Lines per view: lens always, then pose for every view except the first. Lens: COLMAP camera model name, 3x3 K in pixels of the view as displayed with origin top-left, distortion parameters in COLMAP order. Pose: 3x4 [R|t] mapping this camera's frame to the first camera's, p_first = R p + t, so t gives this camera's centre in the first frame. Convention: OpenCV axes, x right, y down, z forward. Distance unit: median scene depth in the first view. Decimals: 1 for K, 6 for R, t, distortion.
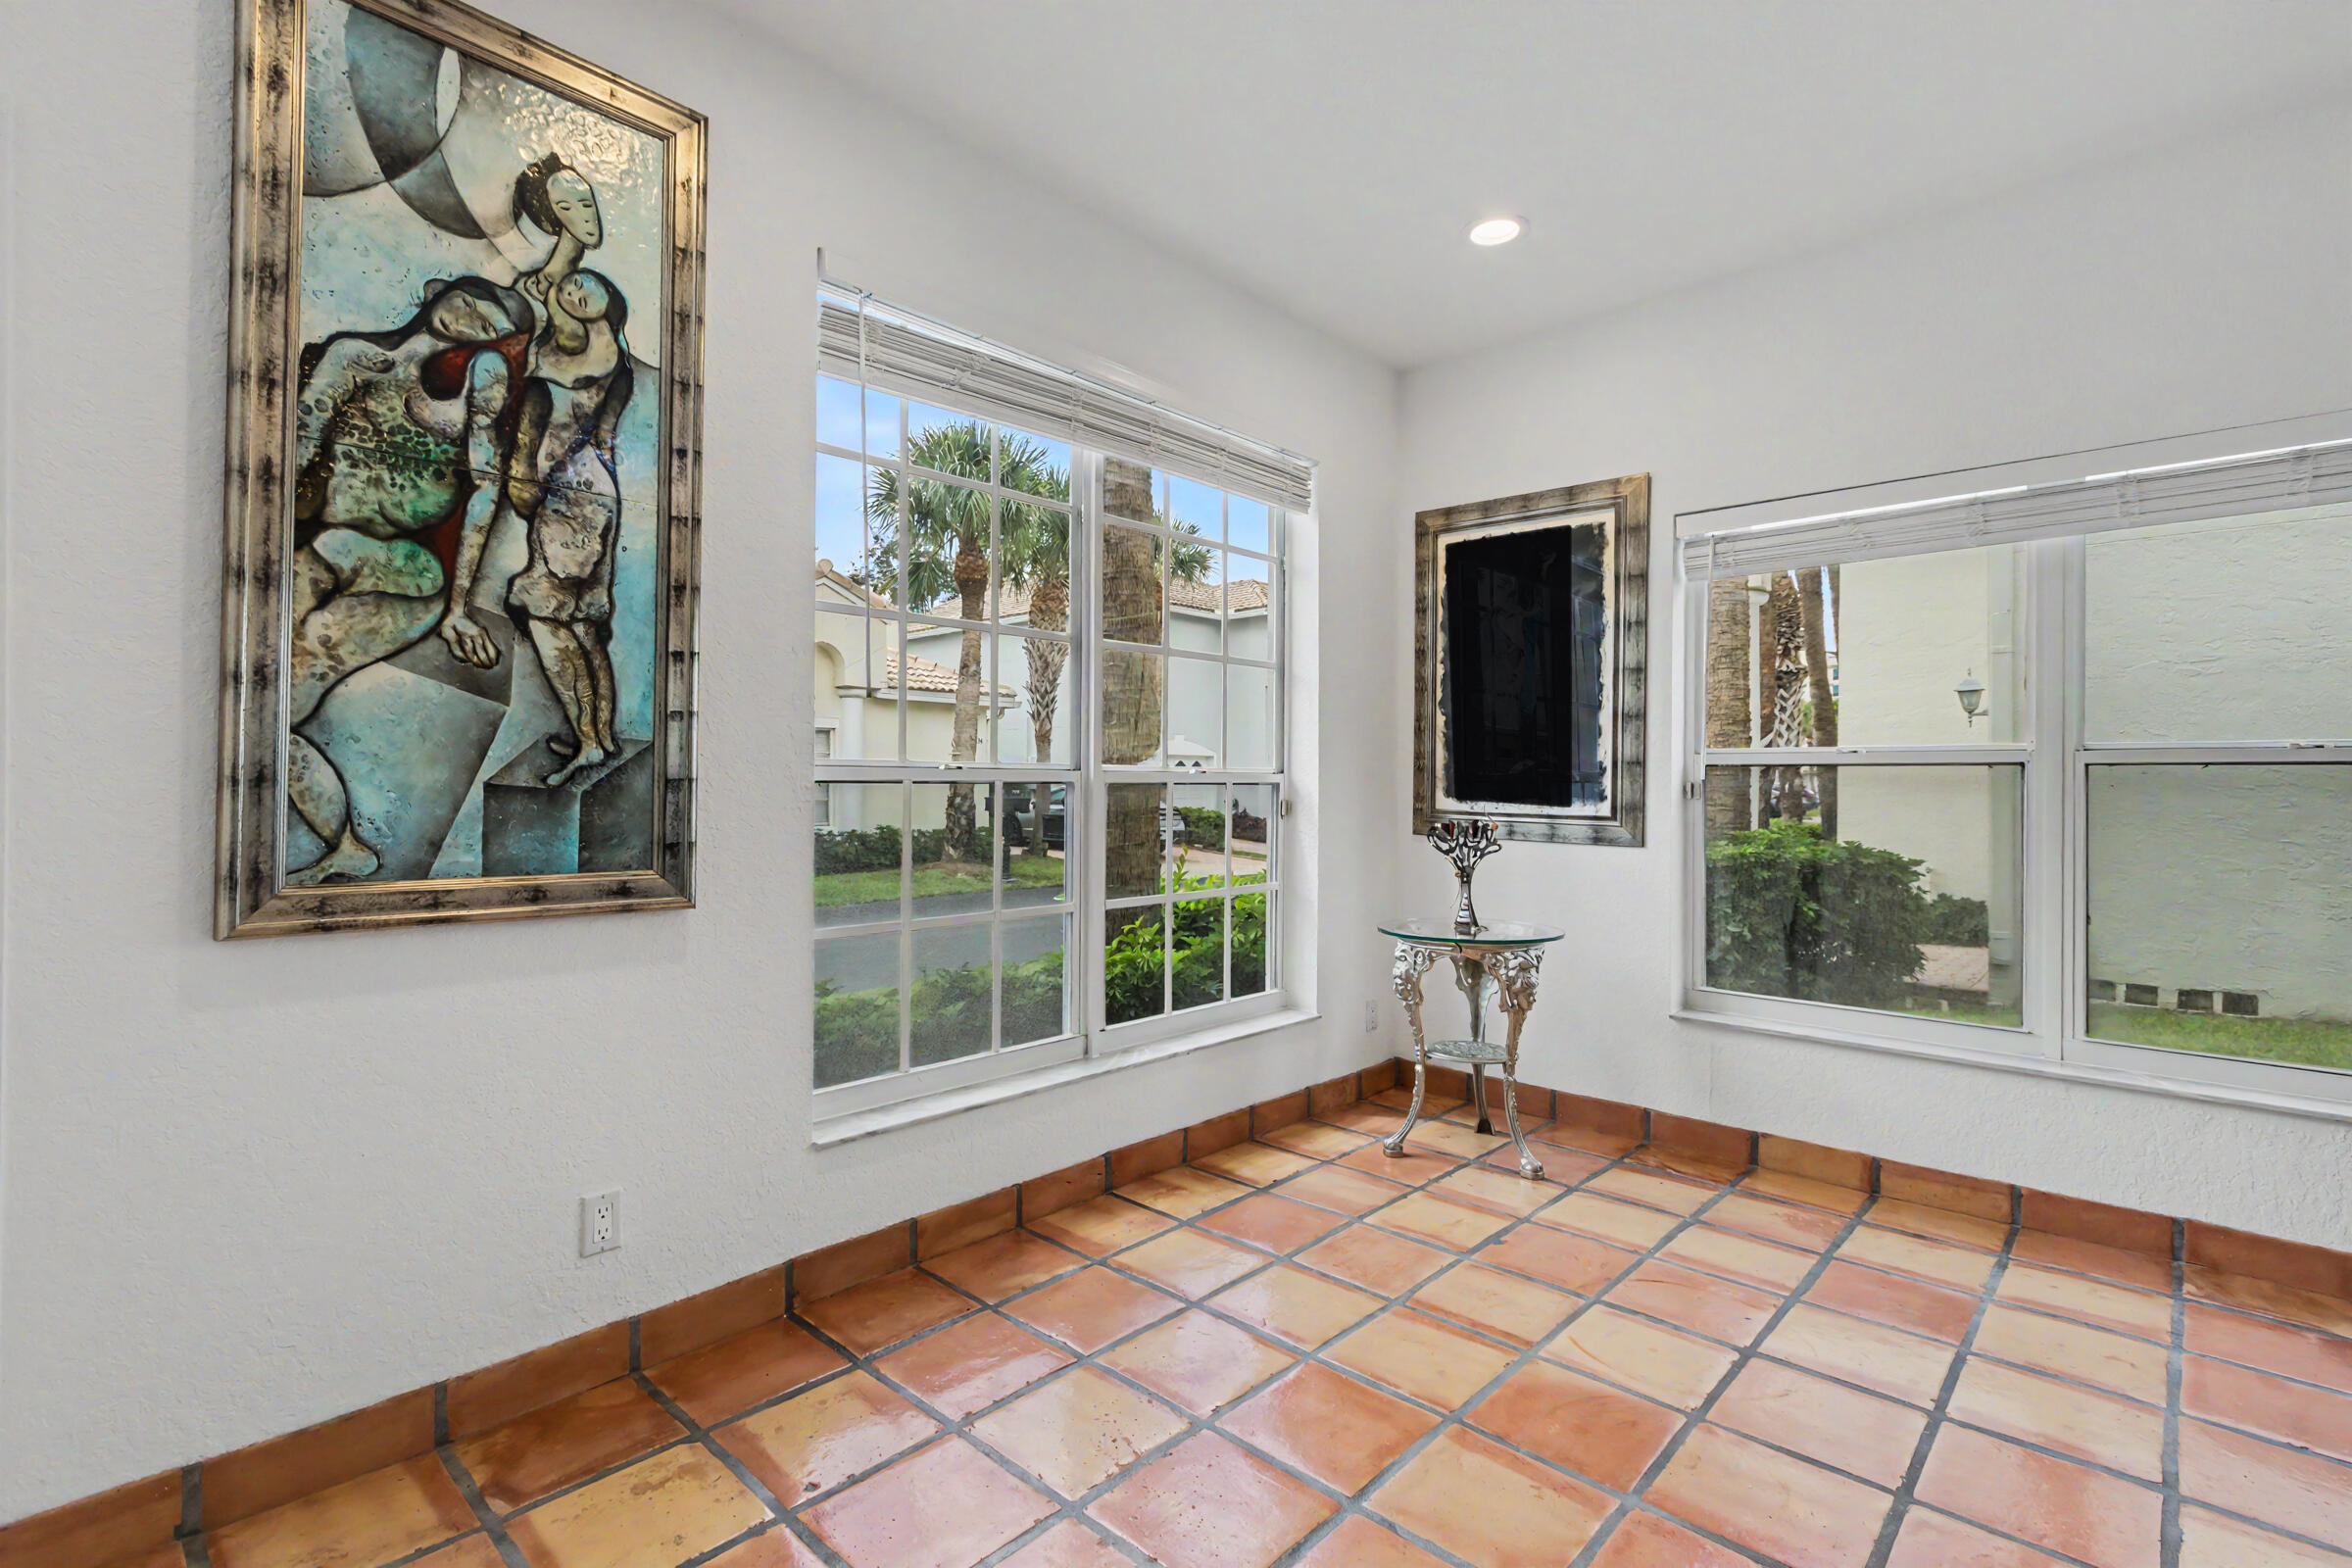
lens RADIAL K [[1085.6, 0, 1185.4], [0, 1085.6, 778.5], [0, 0, 1]] dist [0.006175, -0.001430]
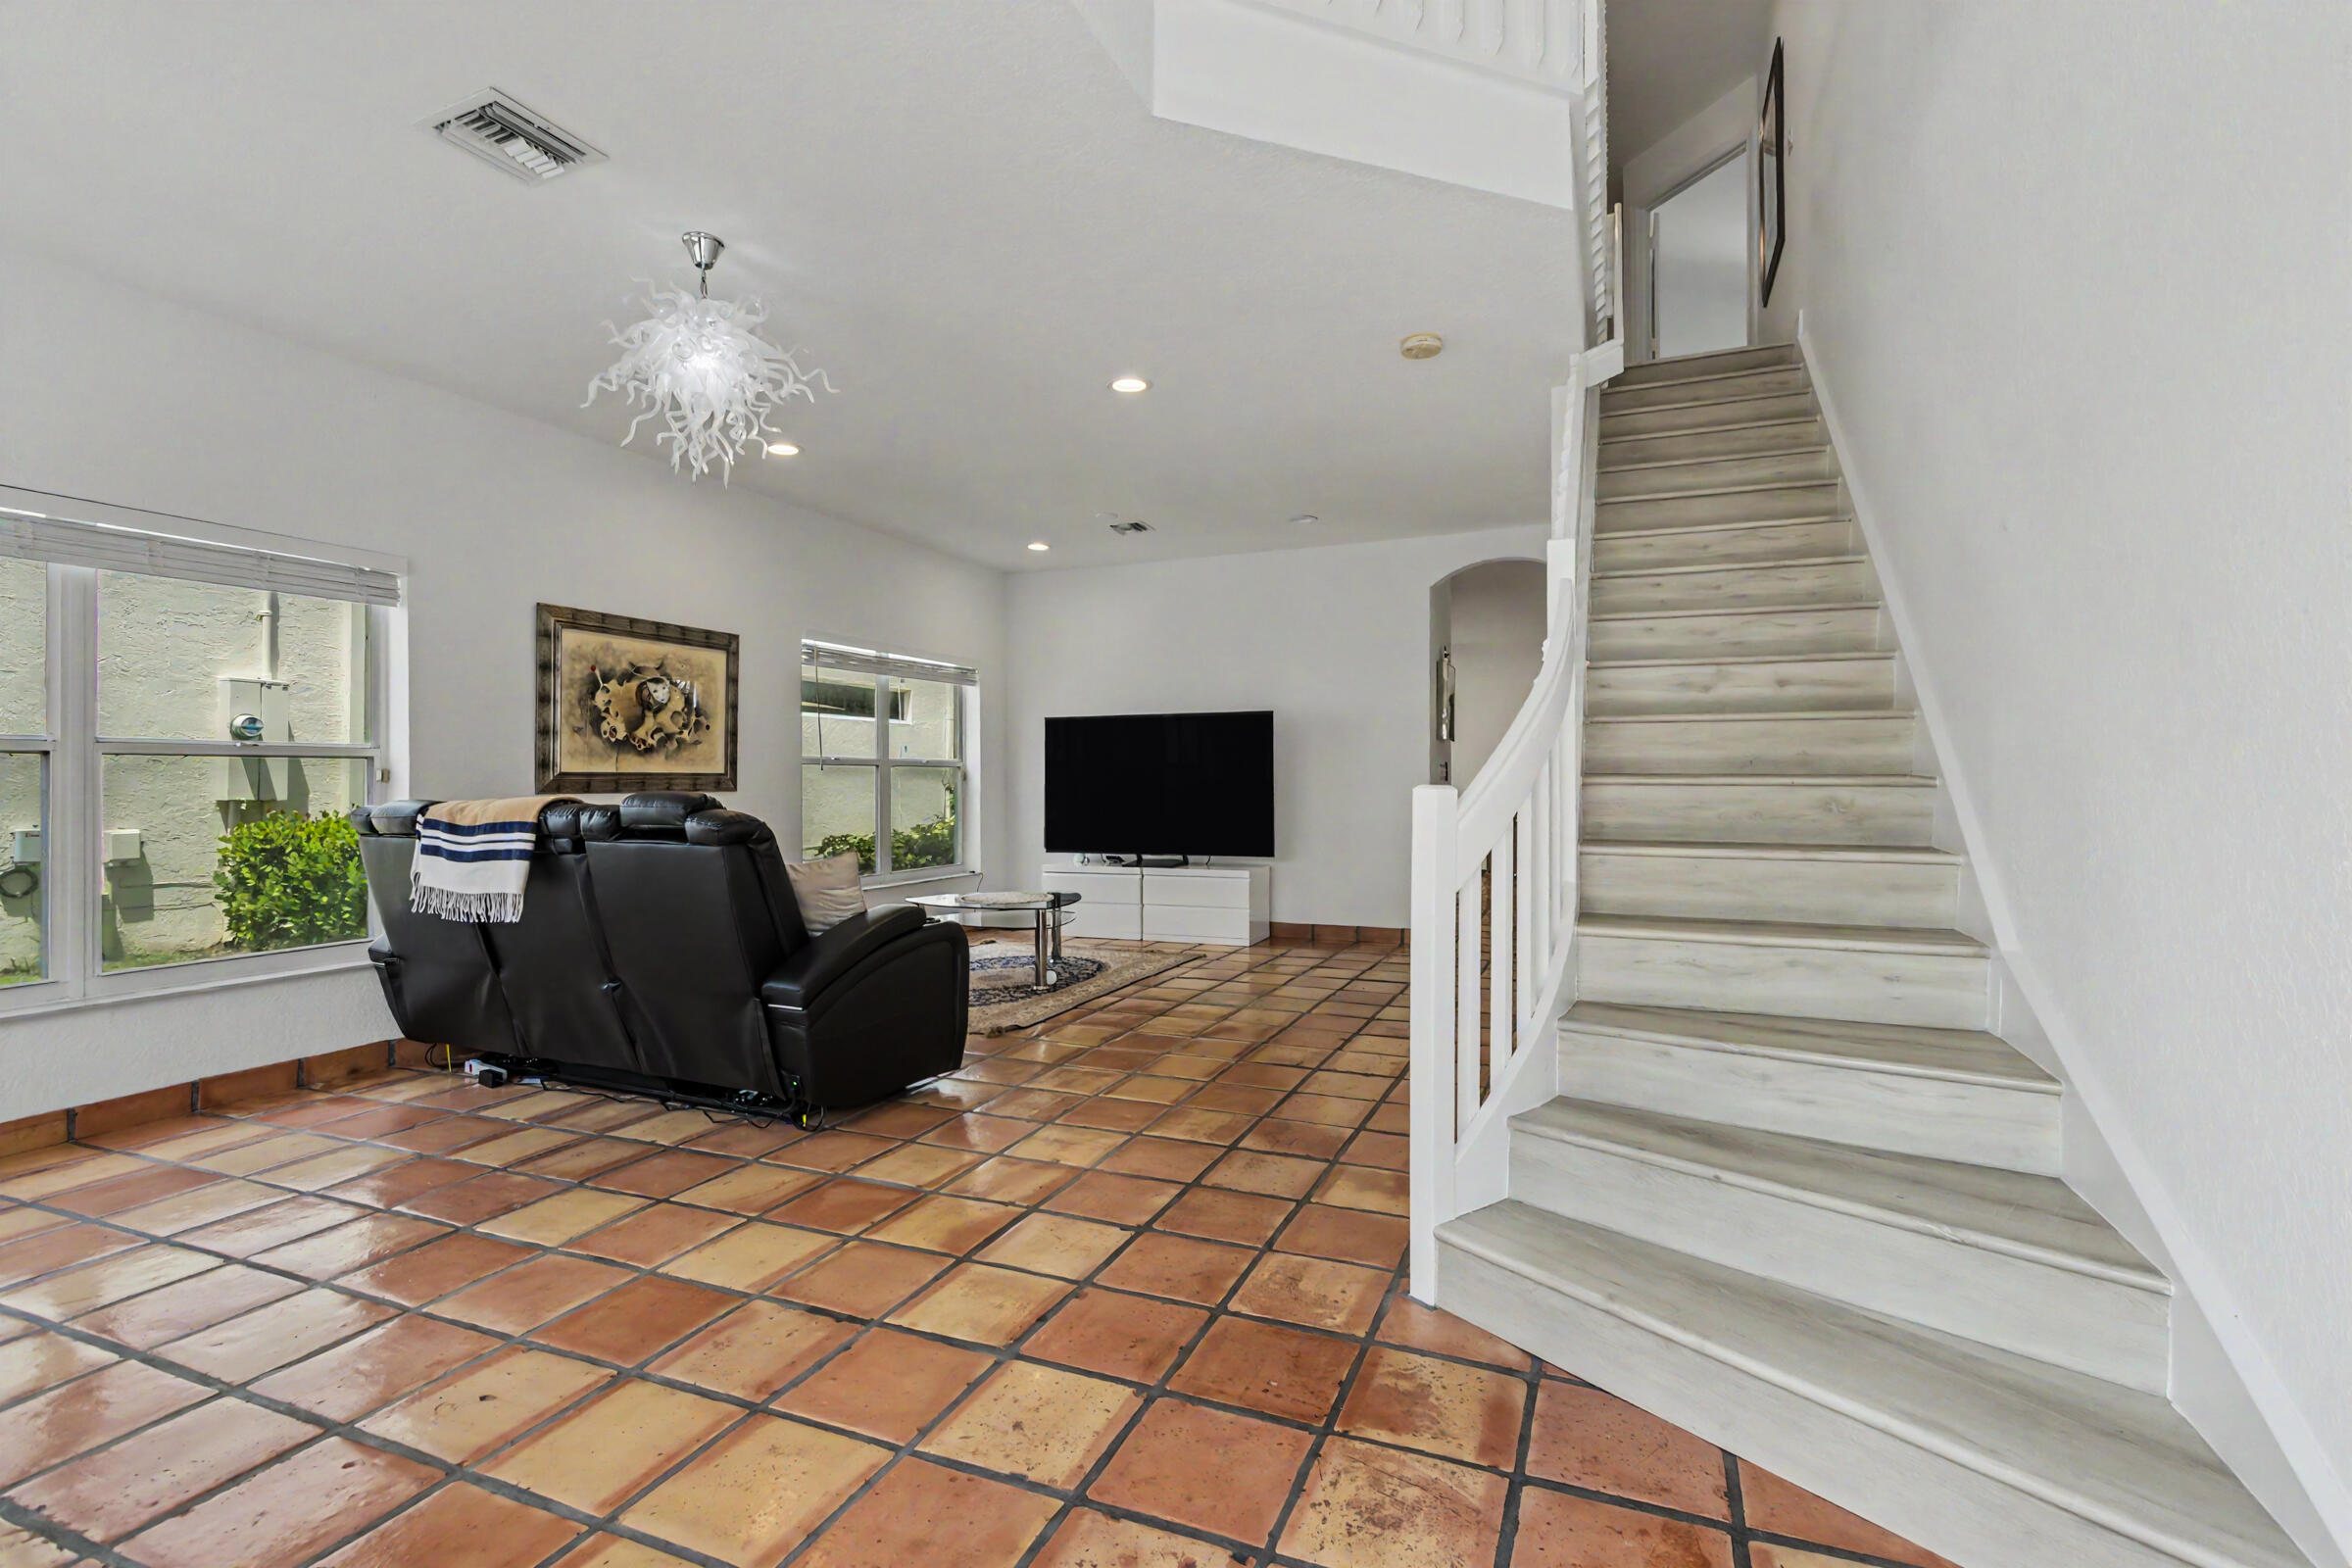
lens RADIAL K [[1085.6, 0, 1189.2], [0, 1085.6, 777.1], [0, 0, 1]] dist [0.006175, -0.001430]
pose [[-0.354222, -0.005610, 0.935144, -1.098018], [-0.004632, 0.999980, 0.004244, 0.004106], [-0.935150, -0.002829, -0.354241, 0.396376]]
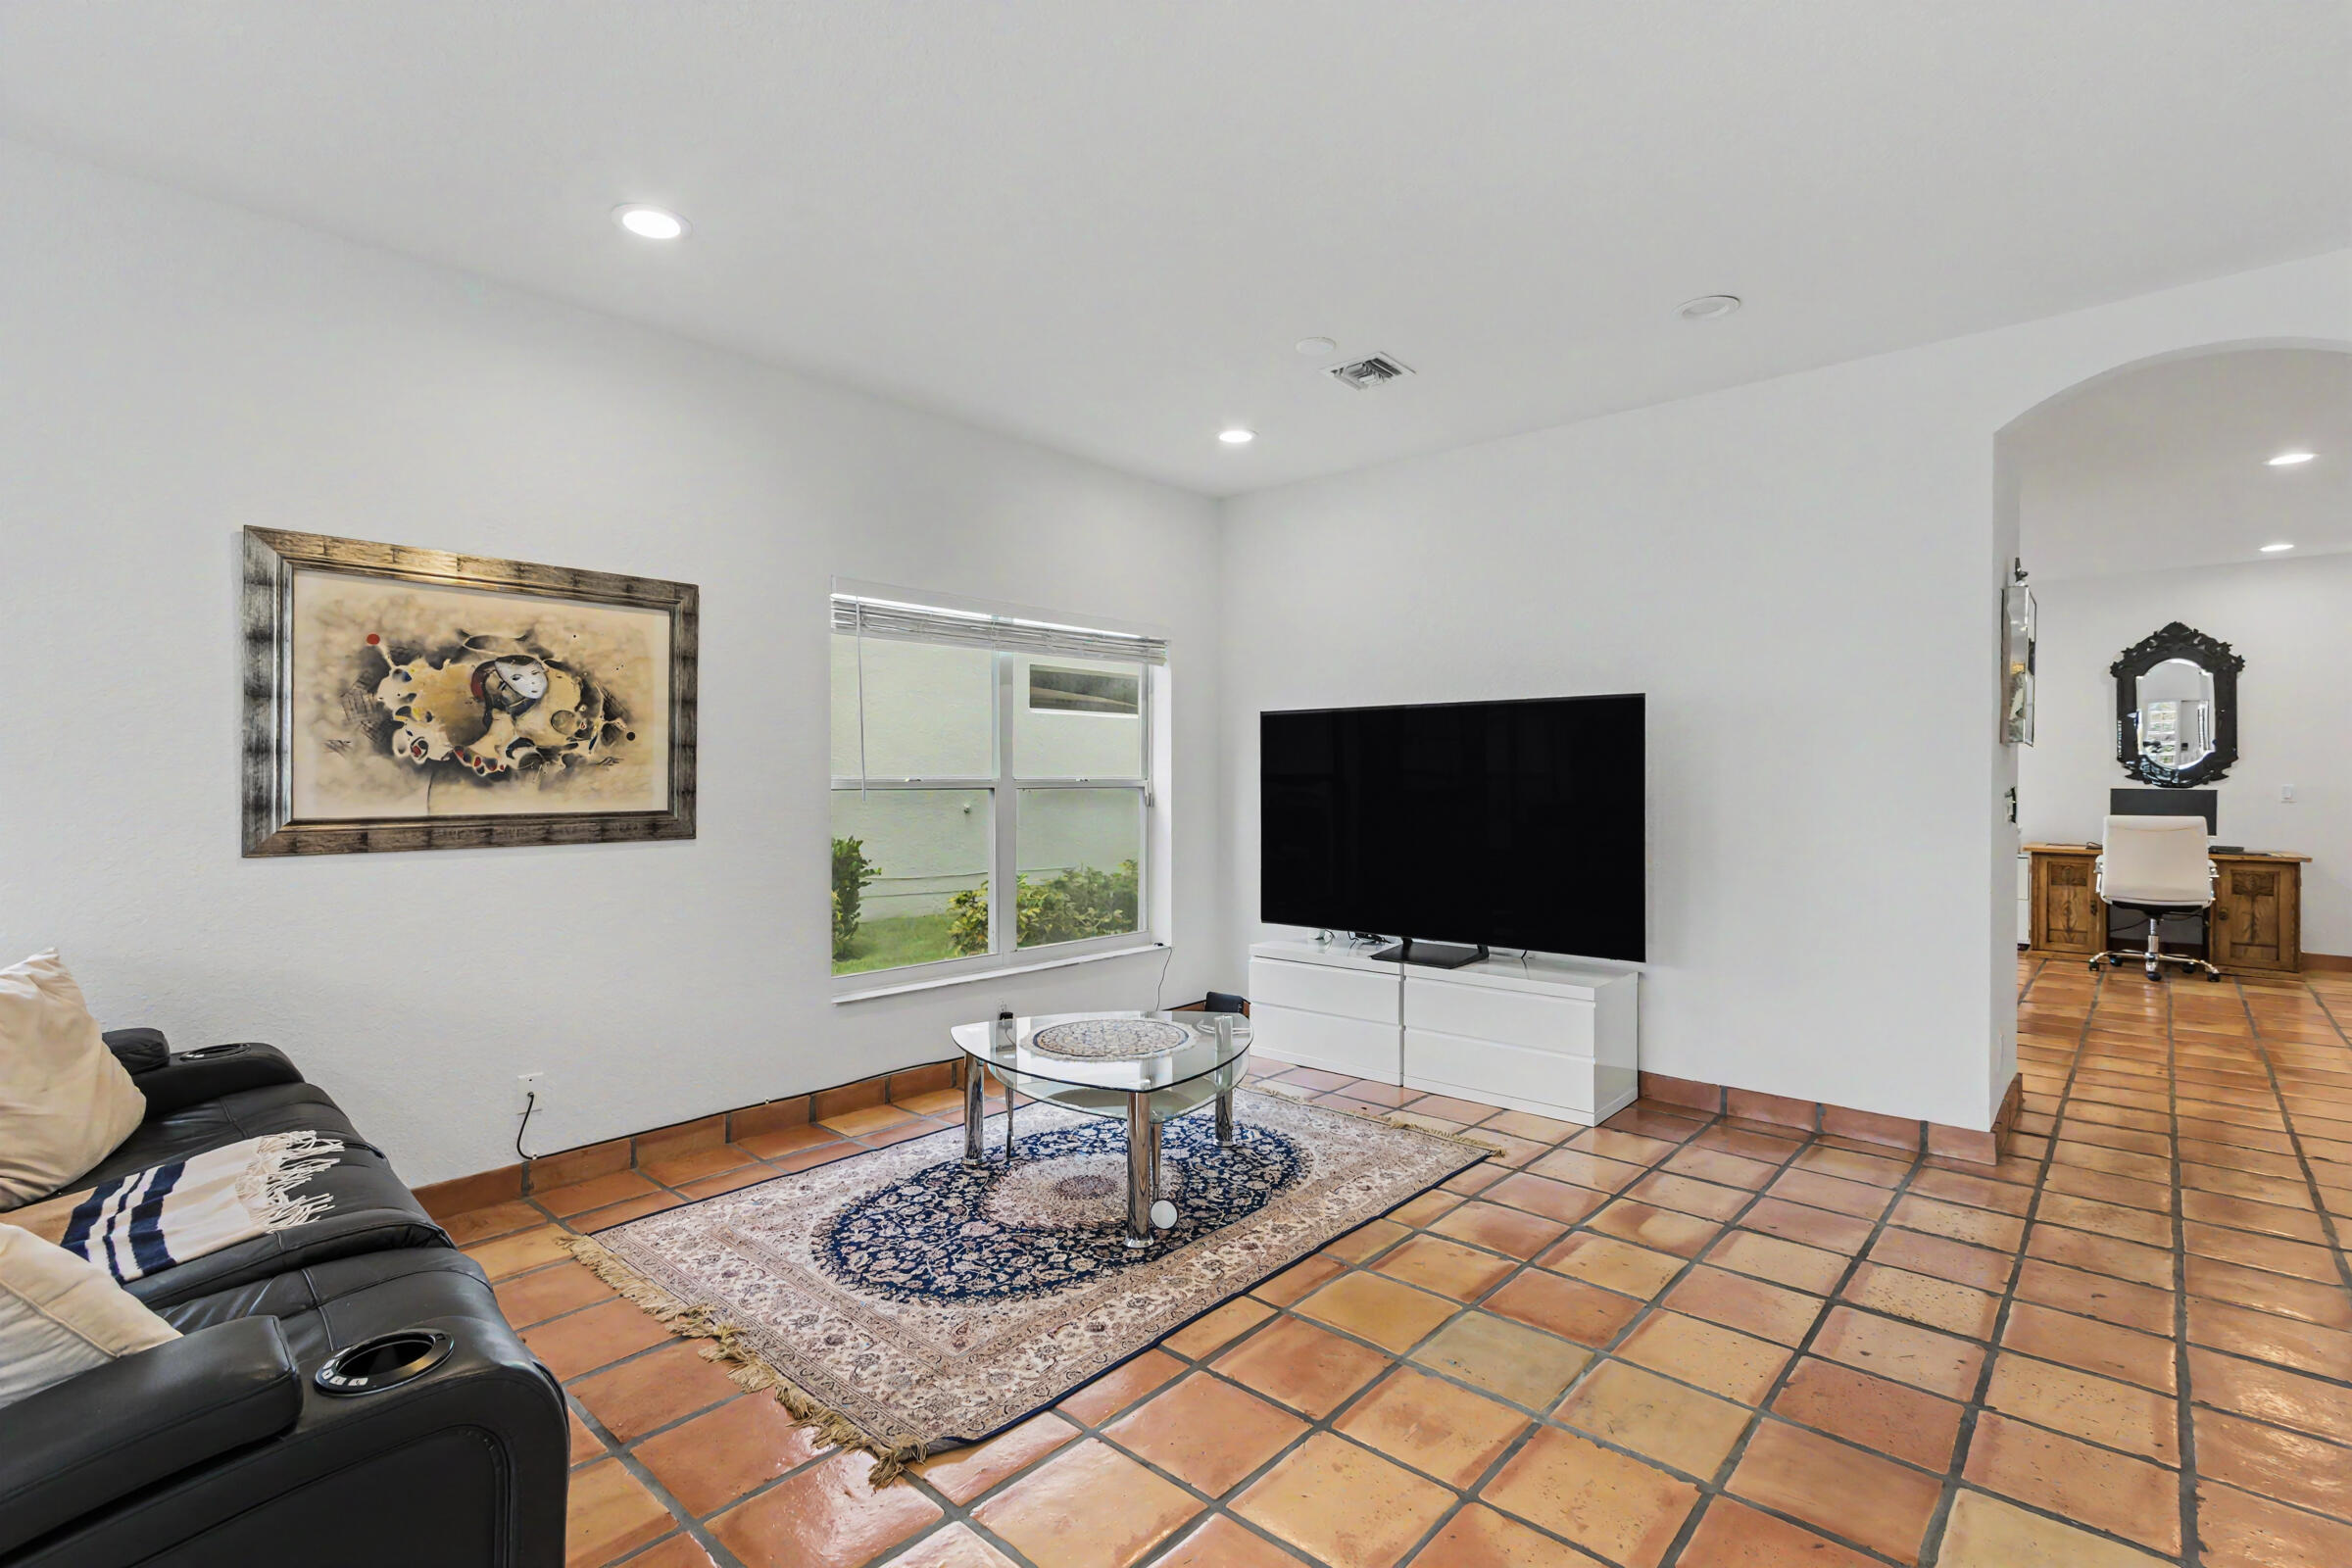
lens RADIAL K [[1085.6, 0, 1182.9], [0, 1085.6, 774.4], [0, 0, 1]] dist [0.006175, -0.001430]
pose [[-0.019355, -0.008796, 0.999774, 0.222324], [-0.005884, 0.999945, 0.008684, -0.066001], [-0.999795, -0.005714, -0.019406, -0.266353]]
